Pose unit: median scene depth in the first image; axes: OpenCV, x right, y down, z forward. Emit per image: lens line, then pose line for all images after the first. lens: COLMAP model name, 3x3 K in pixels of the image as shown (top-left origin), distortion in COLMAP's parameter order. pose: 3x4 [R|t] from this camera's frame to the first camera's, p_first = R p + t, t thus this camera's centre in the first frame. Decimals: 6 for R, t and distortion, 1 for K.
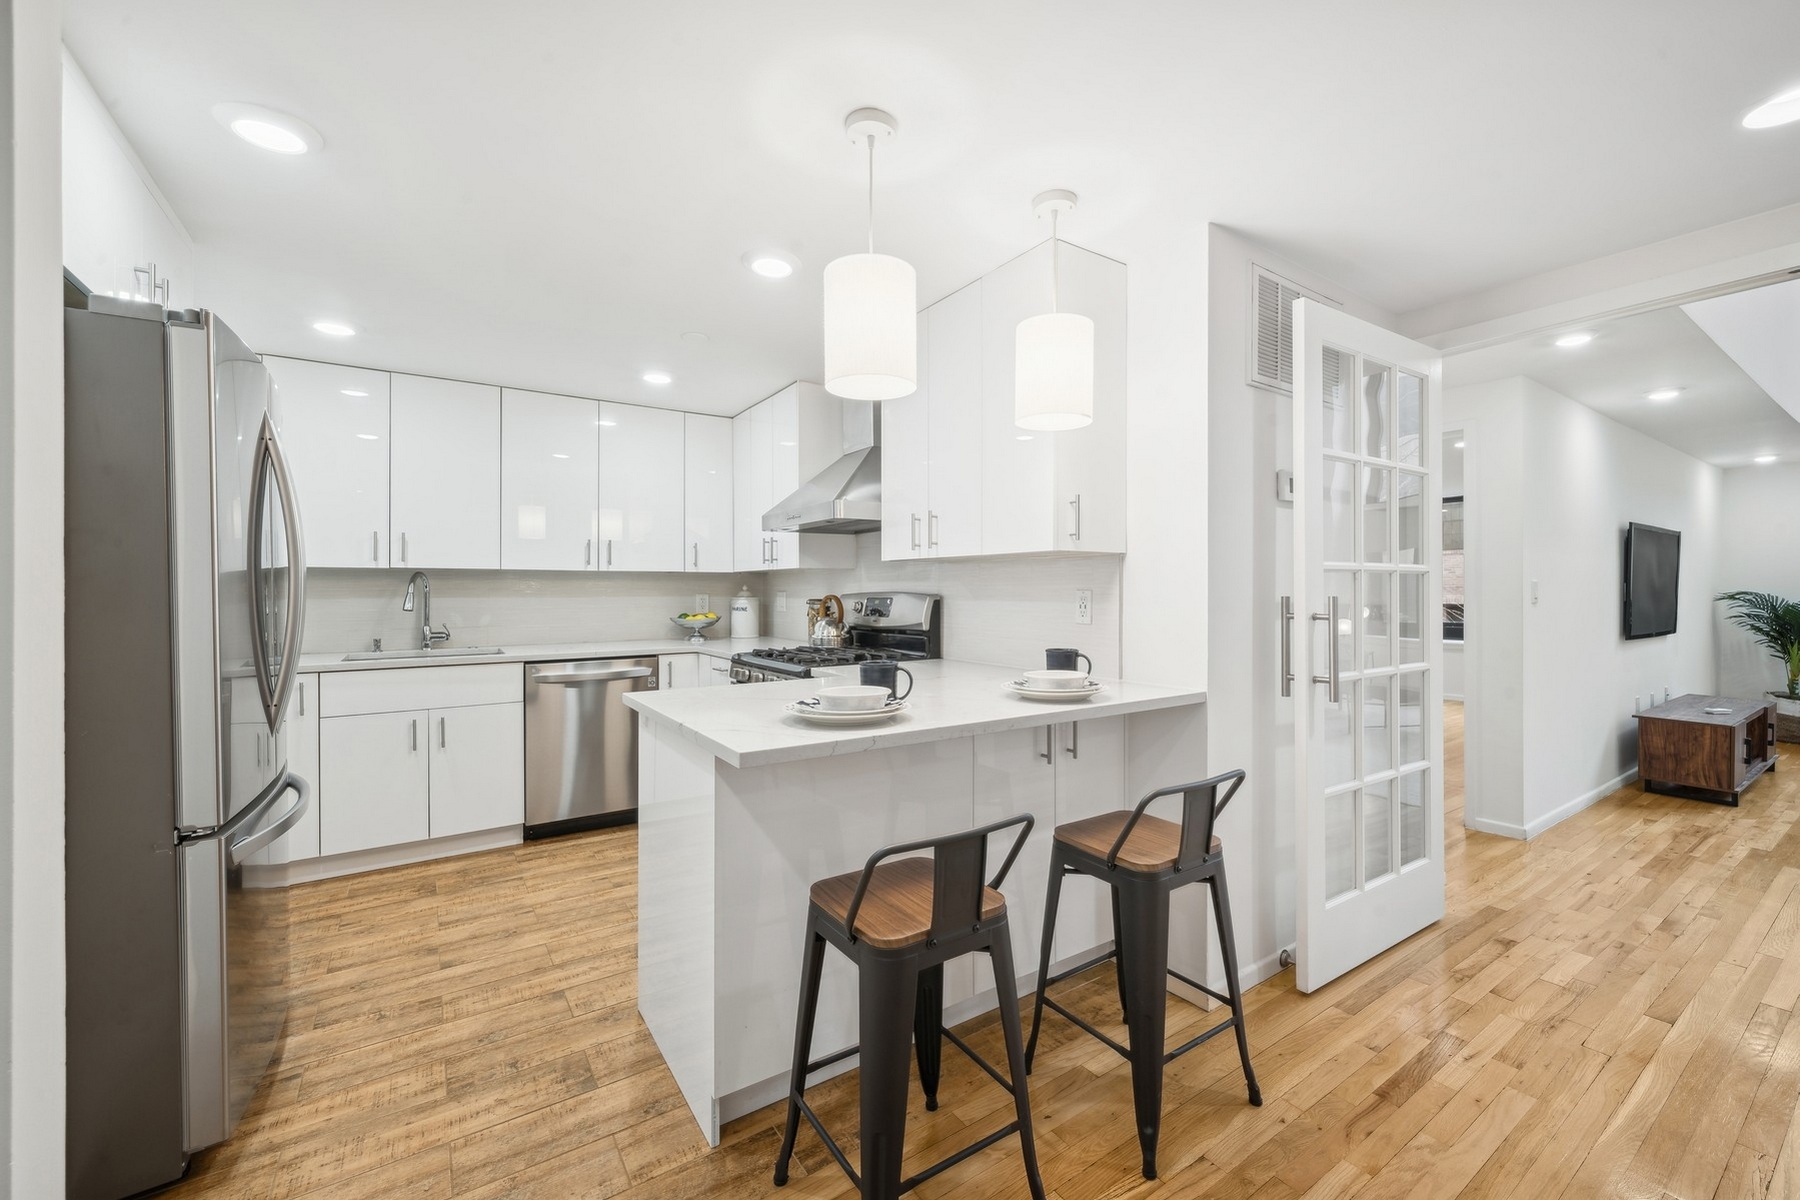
lens RADIAL K [[725.7, 0, 907.6], [0, 725.7, 586.9], [0, 0, 1]] dist [-0.002758, -0.000275]
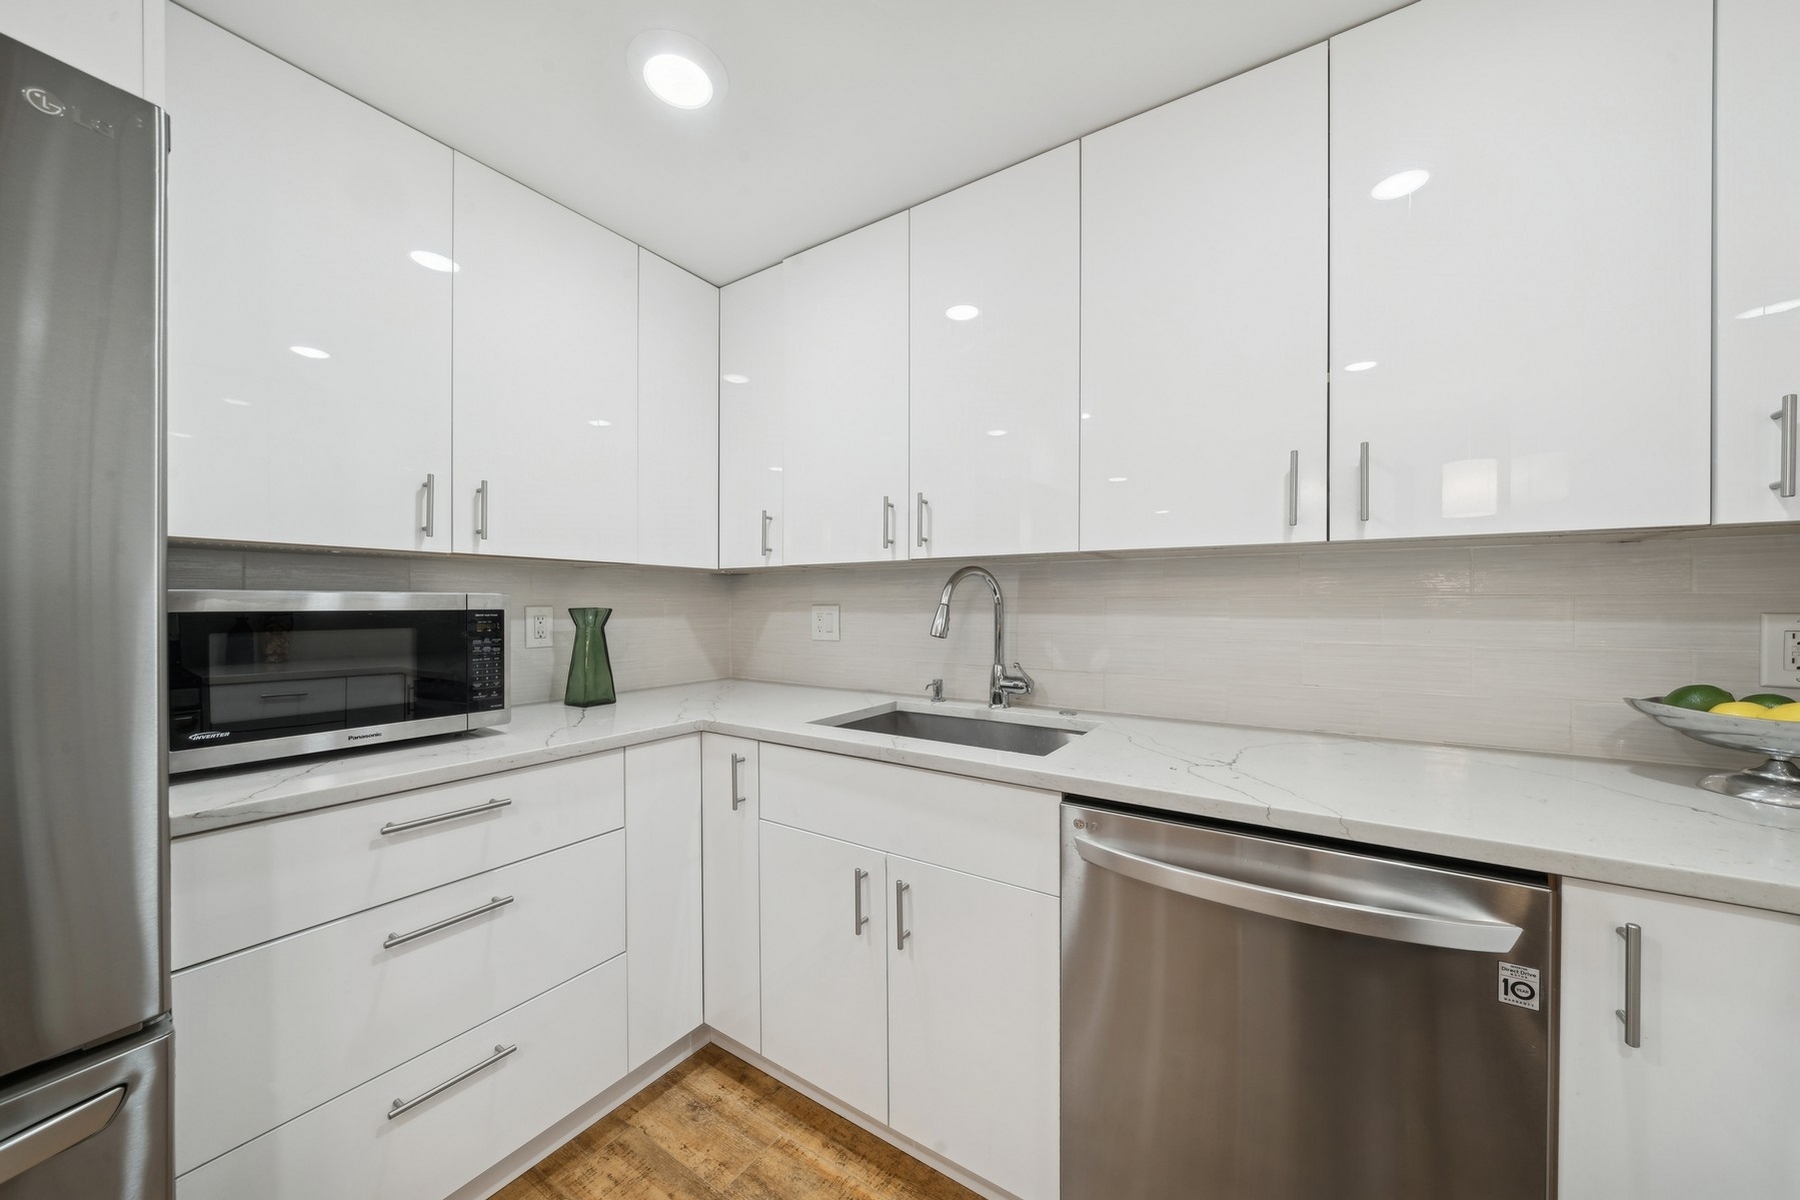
lens RADIAL K [[634.6, 0, 900.0], [0, 634.6, 598.0], [0, 0, 1]] dist [-0.009628, 0.000887]
pose [[0.370920, -0.001628, -0.928663, -0.252393], [0.005641, 0.999984, 0.000500, 0.002917], [0.928648, -0.005424, 0.370923, 0.784137]]
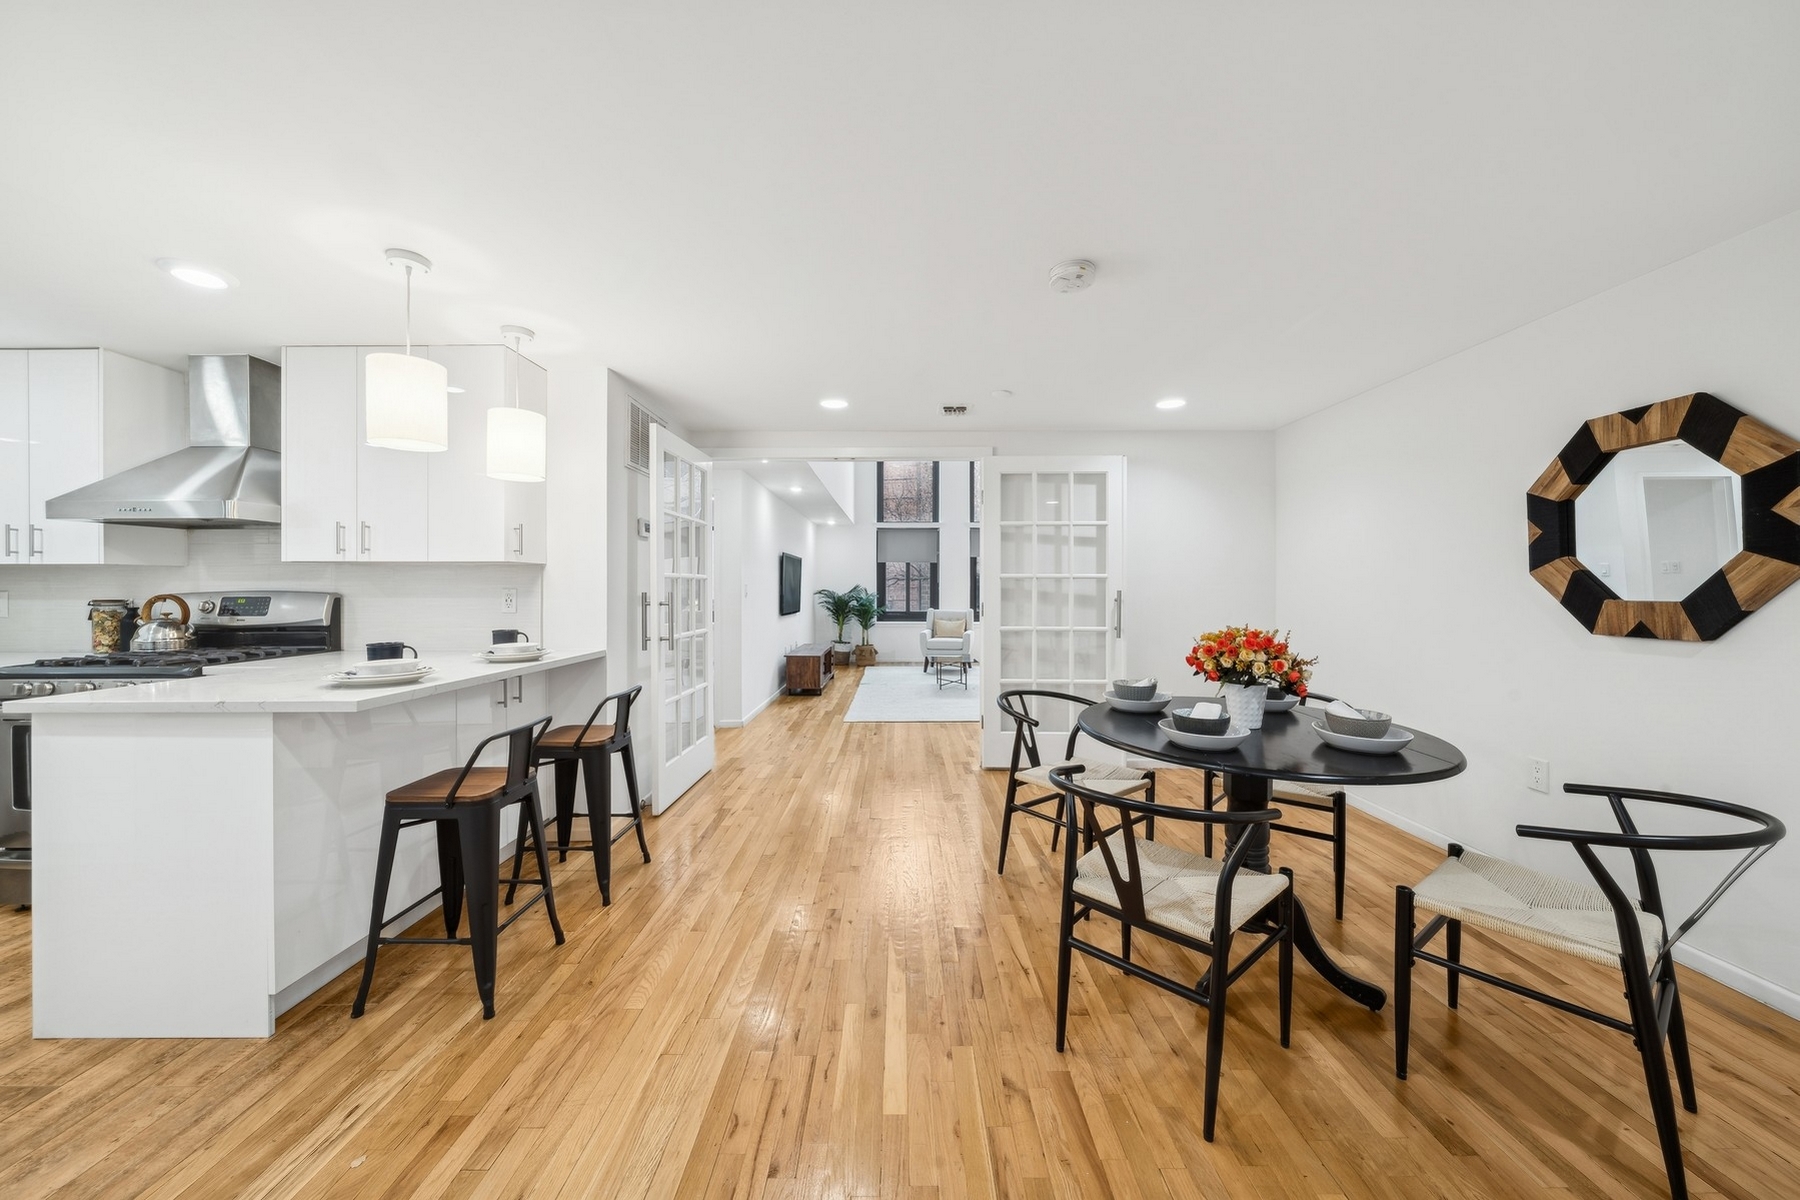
lens RADIAL K [[634.6, 0, 908.5], [0, 634.6, 593.7], [0, 0, 1]] dist [-0.009628, 0.000887]
pose [[0.550125, -0.006716, 0.835055, -0.248996], [-0.002310, 0.999952, 0.009564, 0.000265], [-0.835079, -0.007191, 0.550083, -0.224942]]
